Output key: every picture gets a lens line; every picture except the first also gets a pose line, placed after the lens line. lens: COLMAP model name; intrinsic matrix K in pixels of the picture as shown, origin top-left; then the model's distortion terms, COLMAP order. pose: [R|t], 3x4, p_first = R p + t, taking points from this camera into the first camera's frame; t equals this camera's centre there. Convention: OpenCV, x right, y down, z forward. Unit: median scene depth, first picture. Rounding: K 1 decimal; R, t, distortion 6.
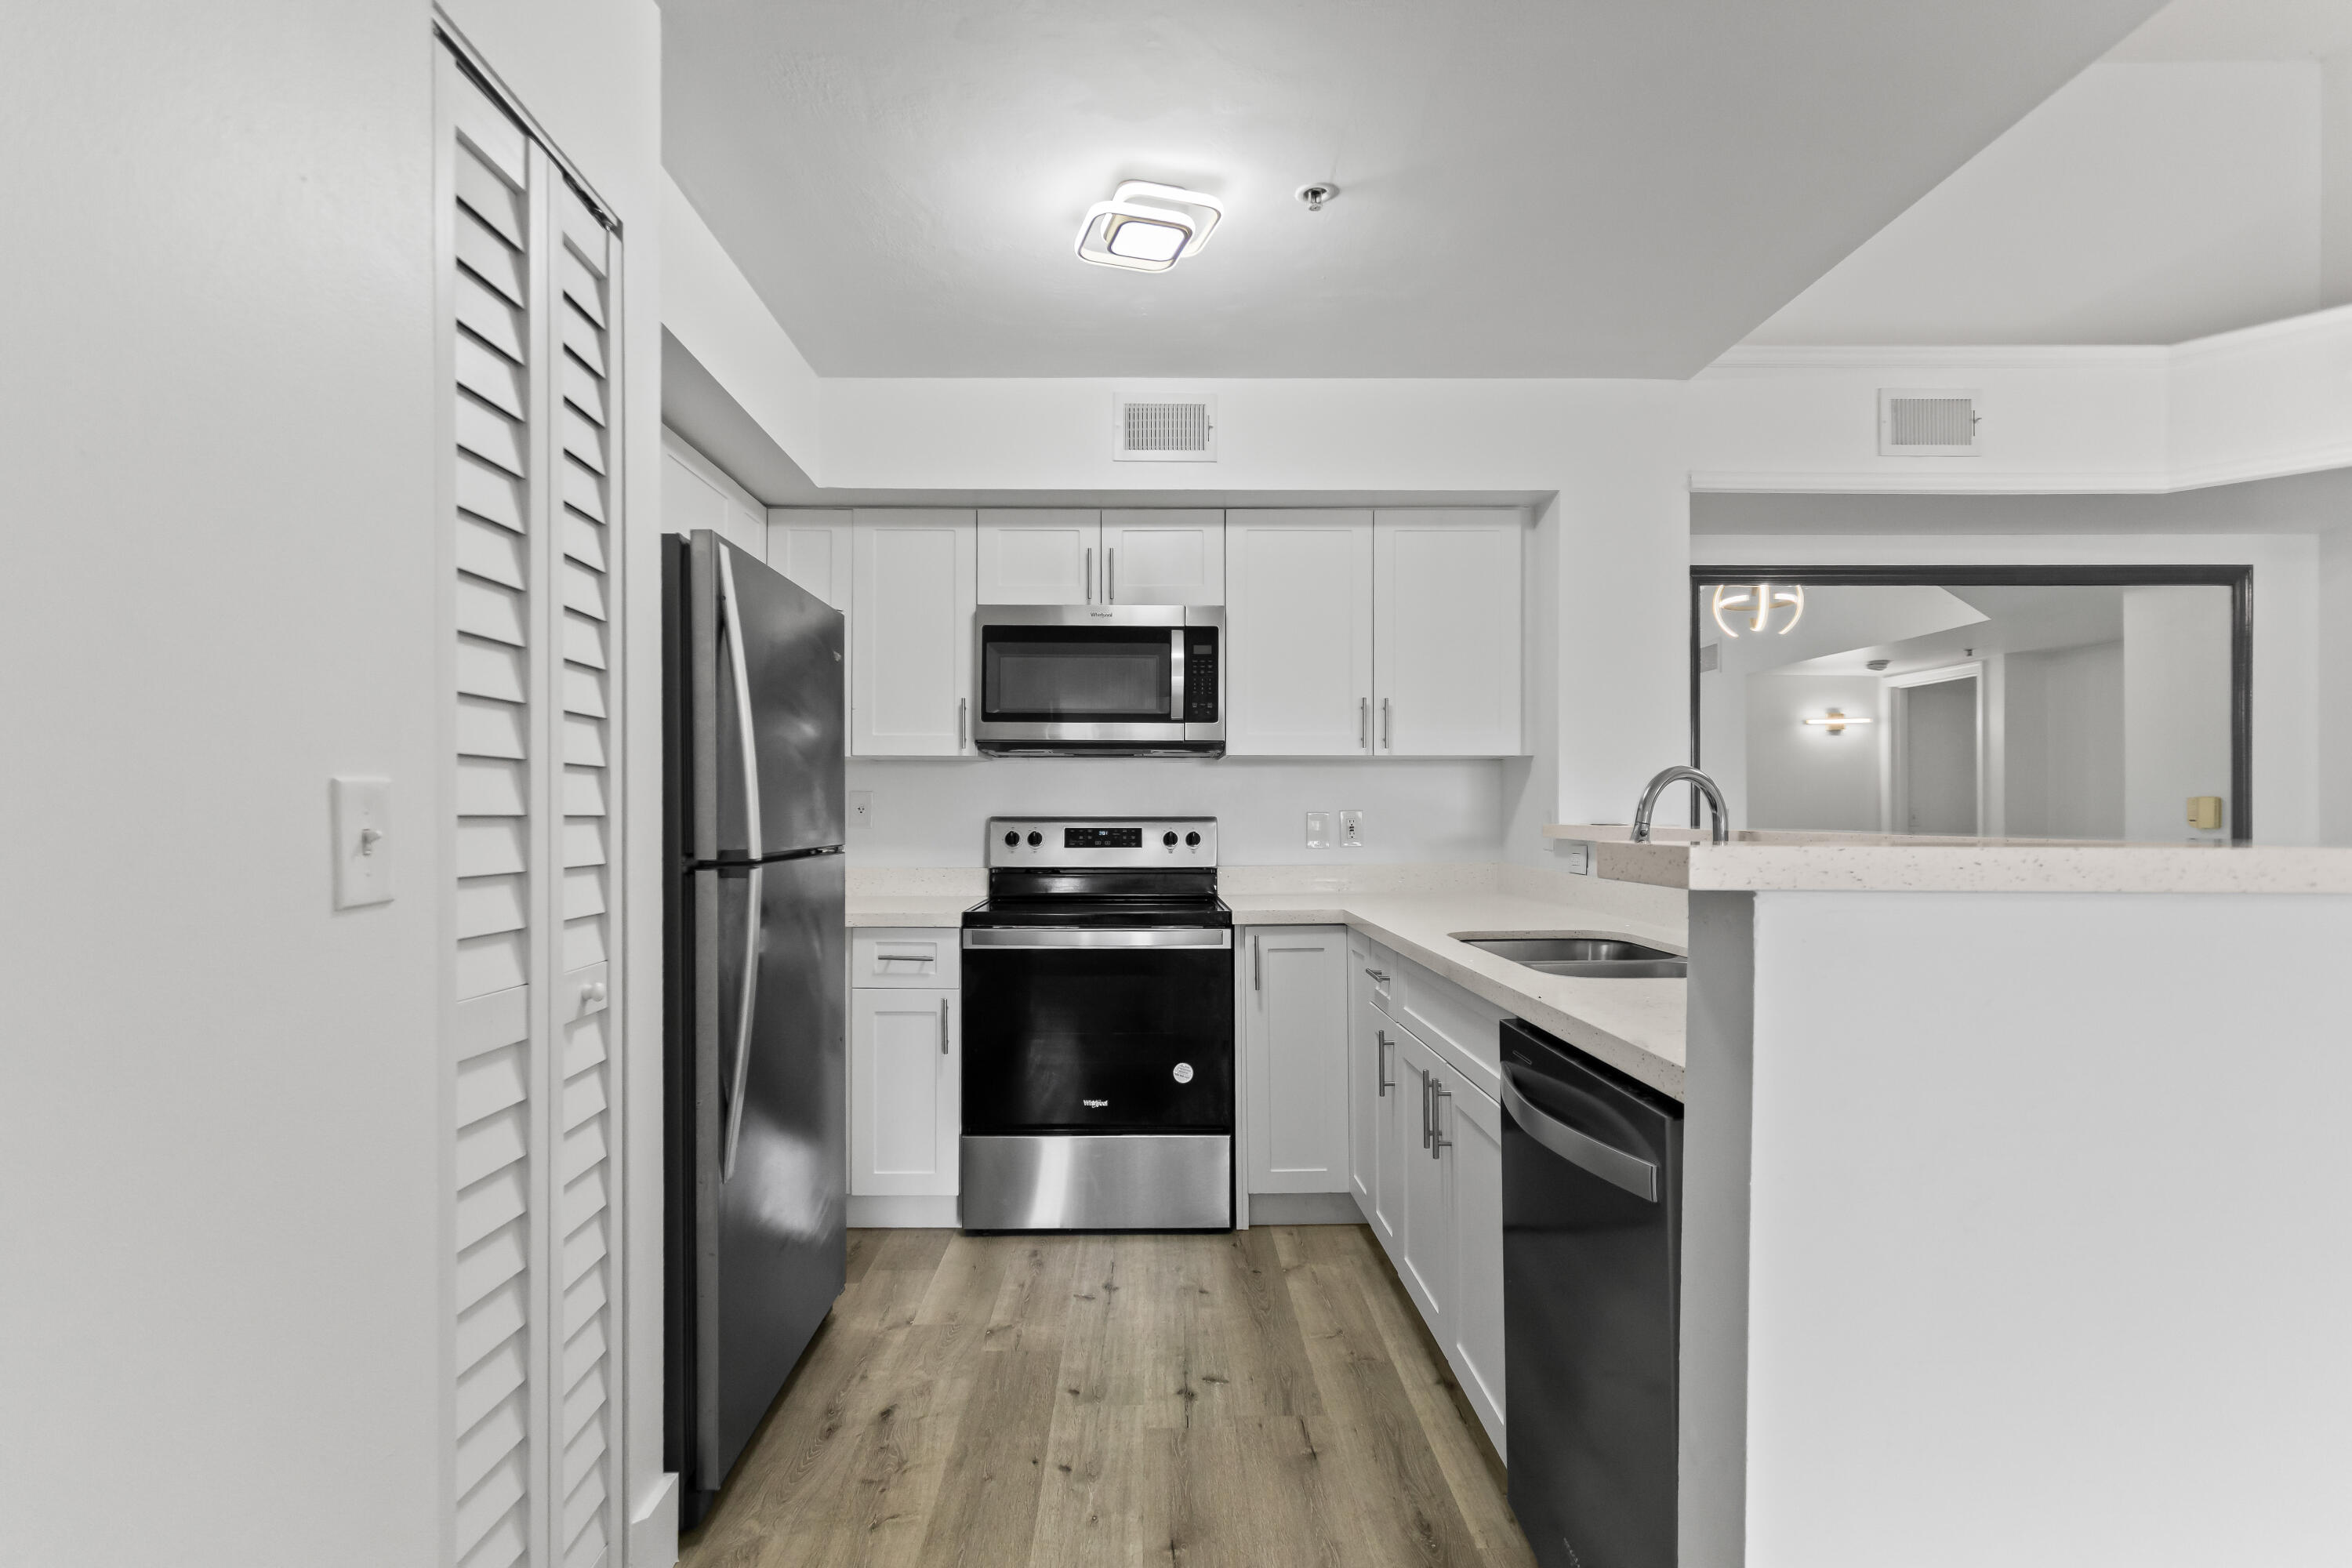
lens RADIAL K [[1159.6, 0, 1171.3], [0, 1159.6, 812.6], [0, 0, 1]] dist [0.017228, 0.000236]
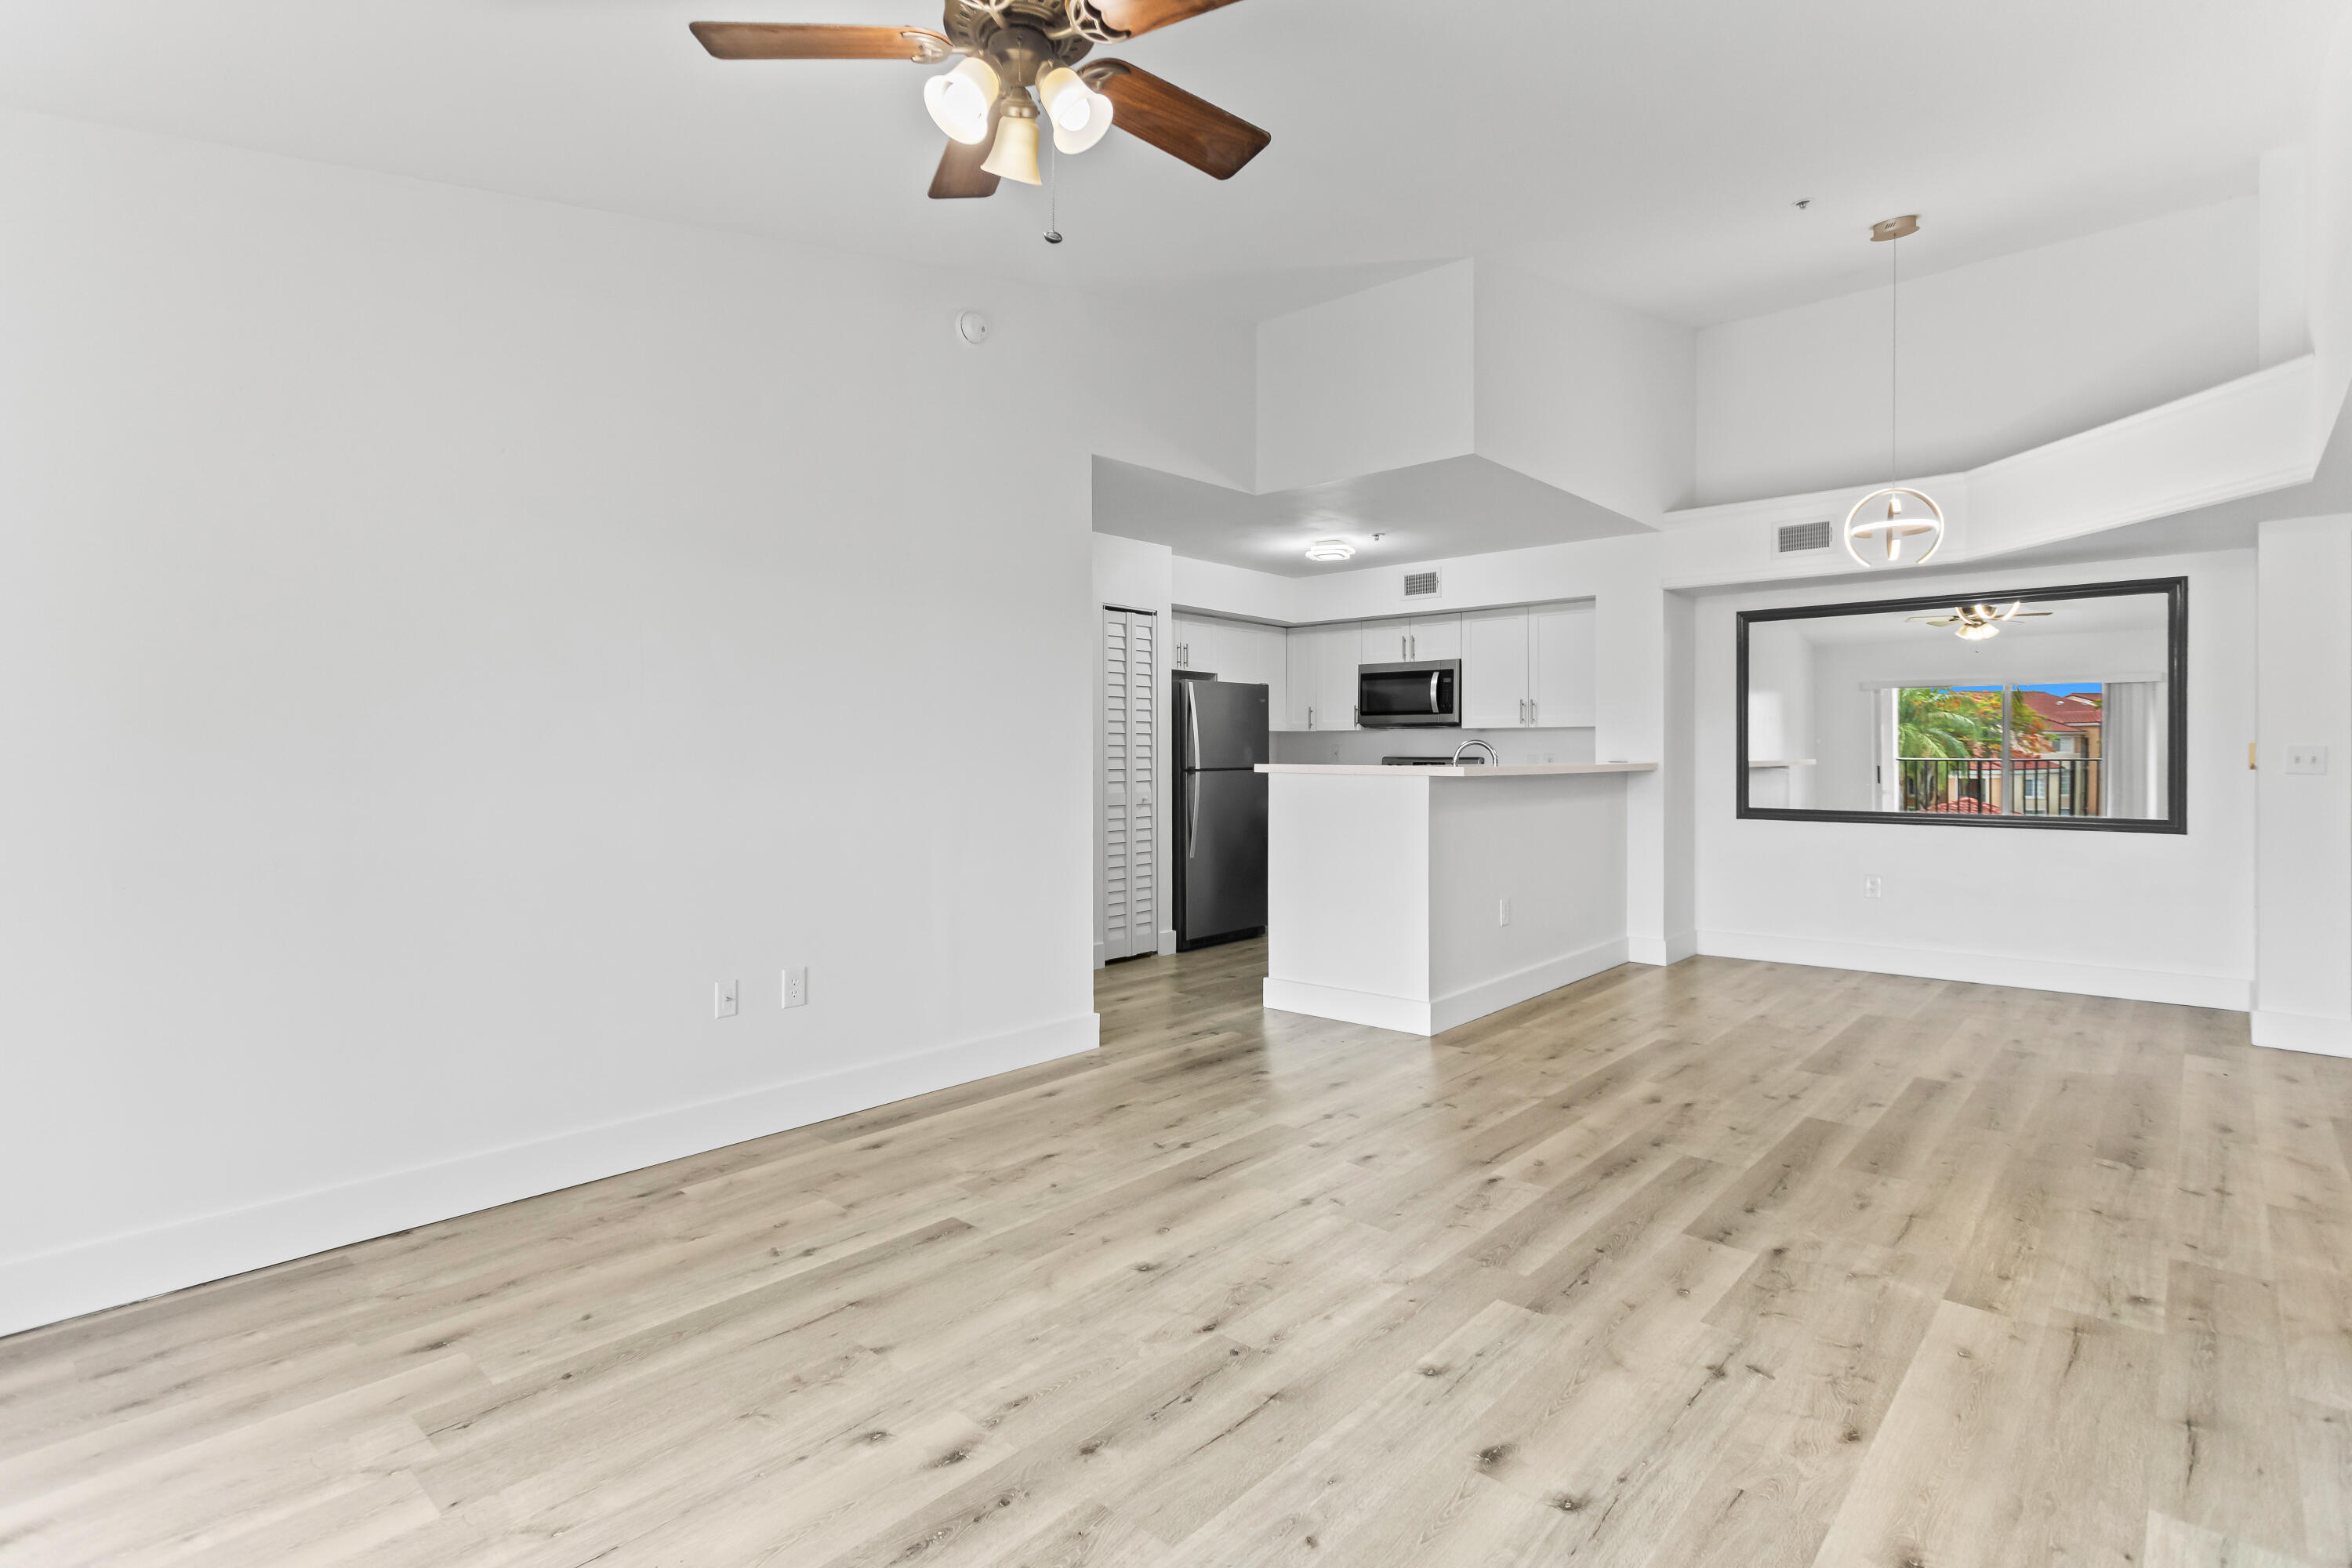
lens RADIAL K [[1139.9, 0, 1166.4], [0, 1139.9, 761.1], [0, 0, 1]] dist [0.006525, 0.000139]
pose [[0.723881, 0.005827, -0.689900, 1.107229], [0.000777, 0.999957, 0.009261, -0.009563], [0.689924, -0.007240, 0.723845, -0.892681]]
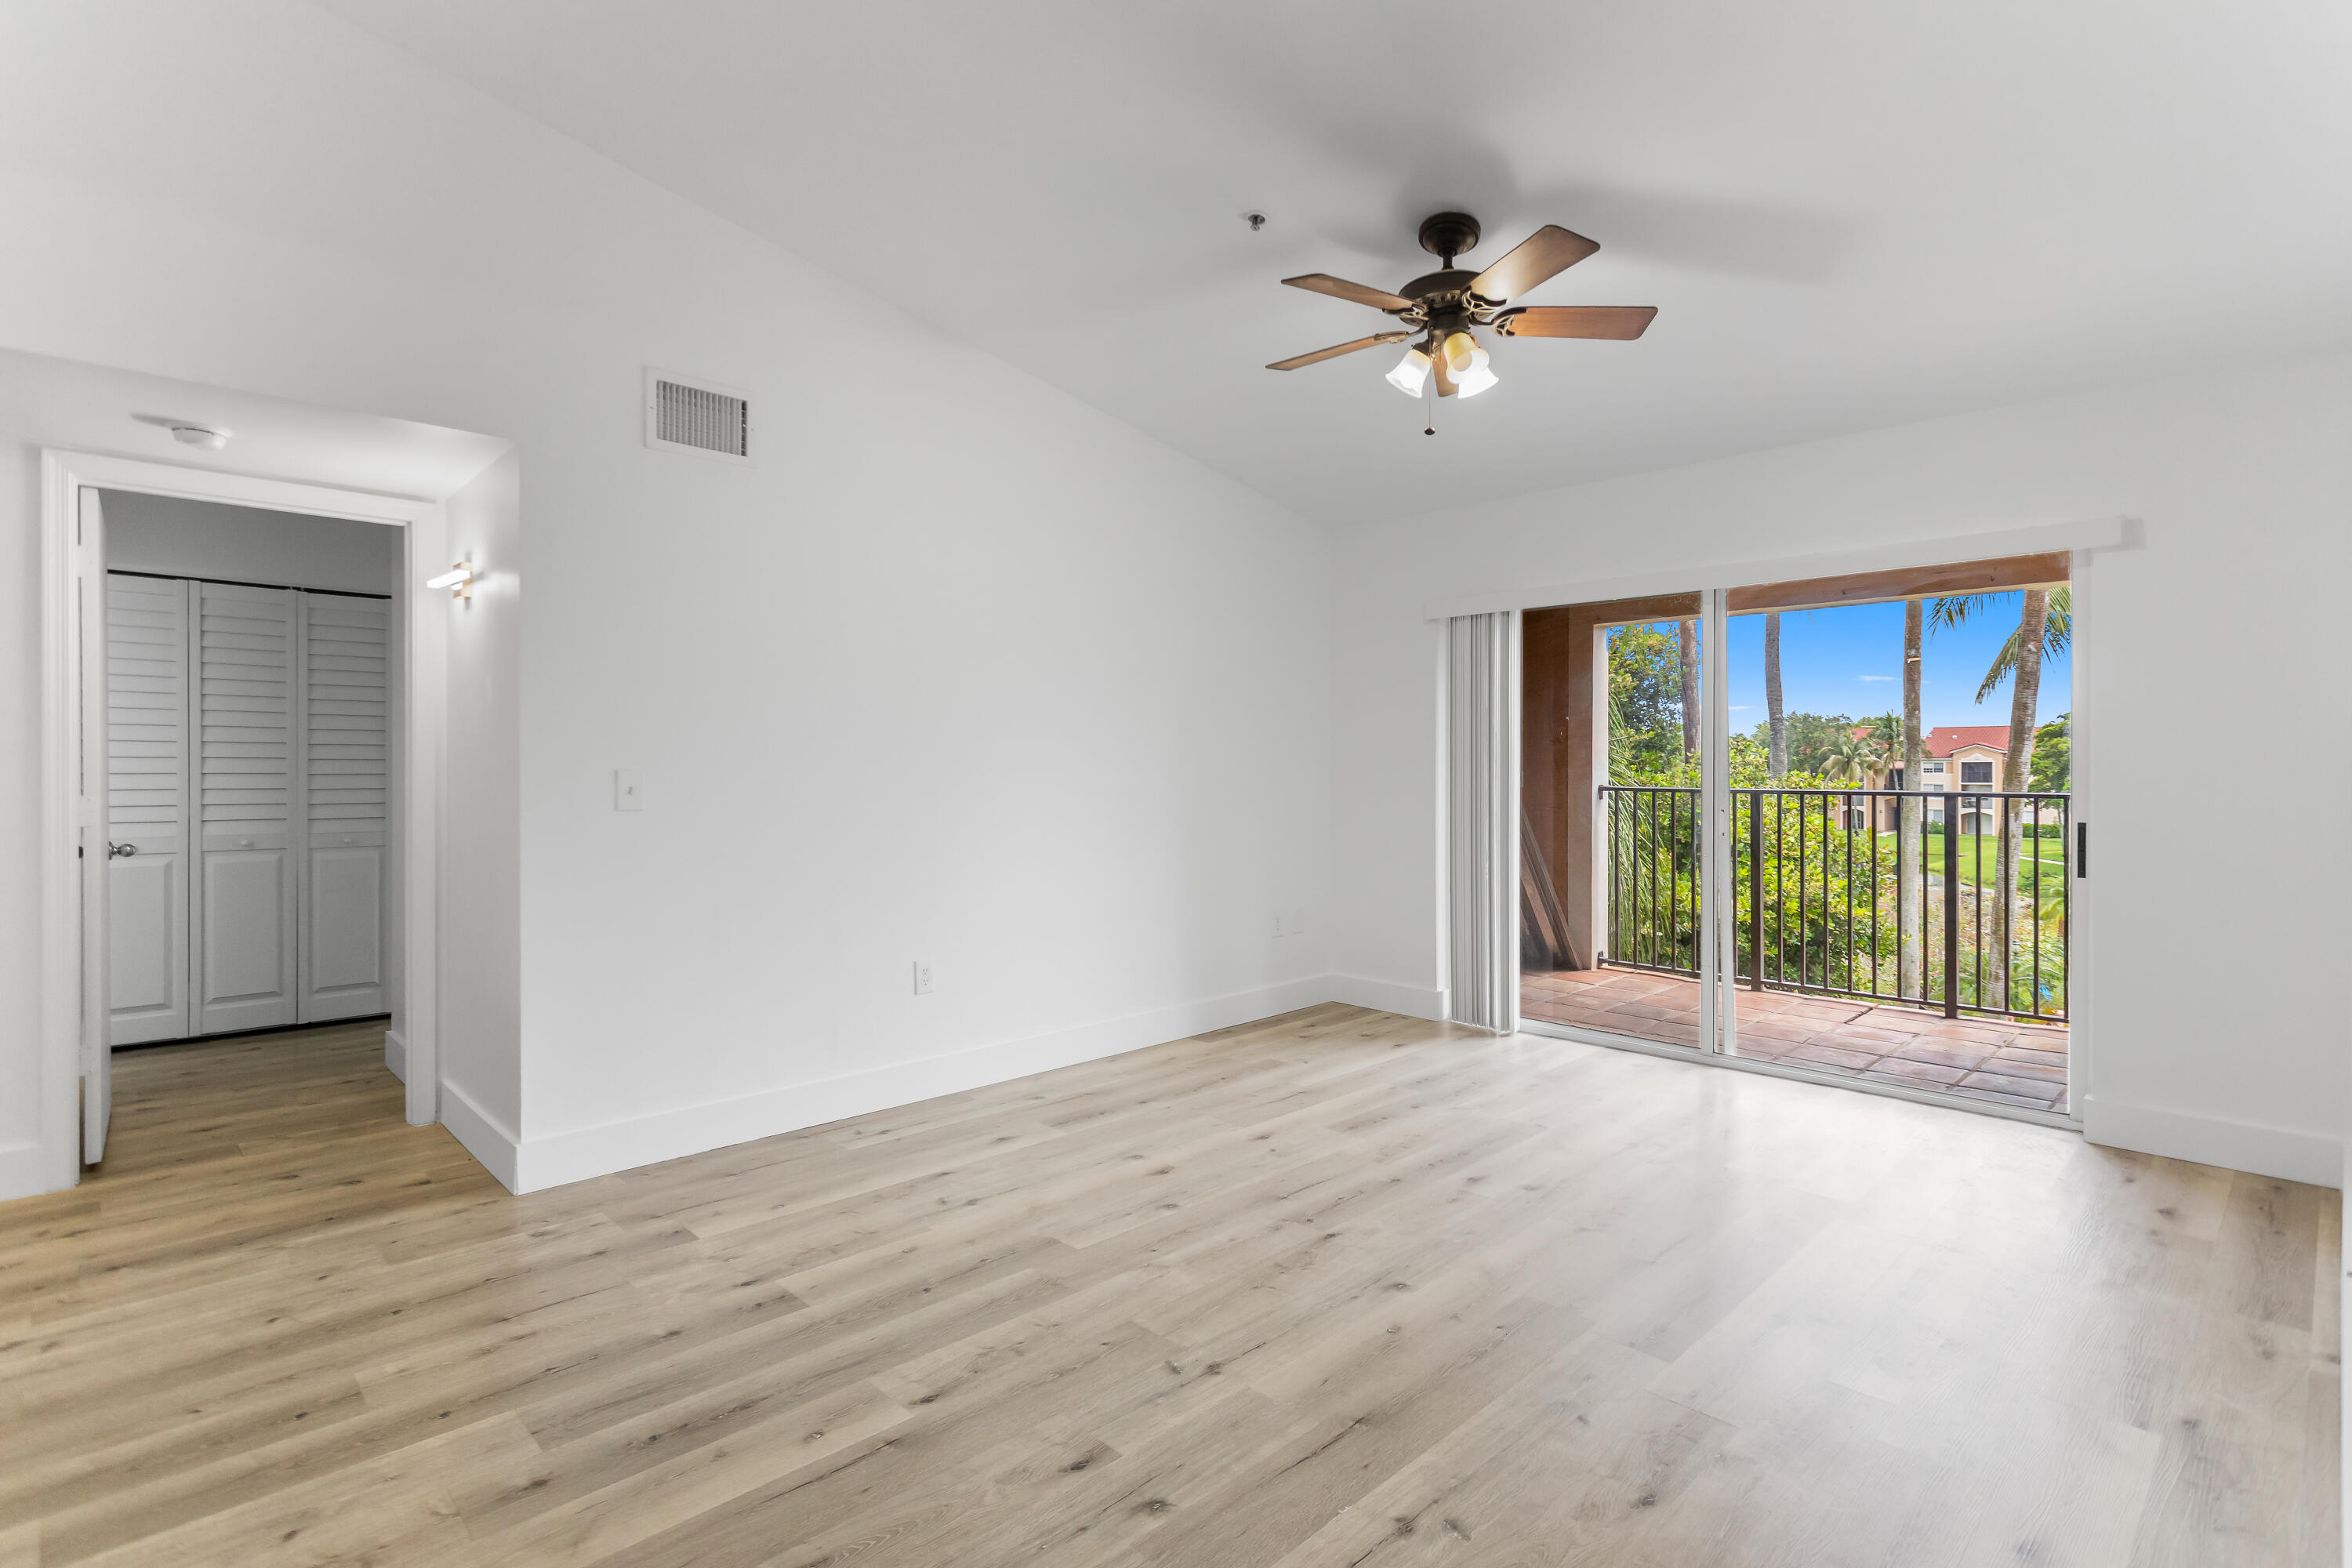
lens RADIAL K [[1129.8, 0, 1169.1], [0, 1129.8, 770.8], [0, 0, 1]] dist [0.003818, 0.001187]
pose [[-0.678662, 0.001257, 0.734450, 0.132848], [-0.001707, 0.999993, -0.003288, -0.006193], [-0.734449, -0.003485, -0.678655, 0.261224]]
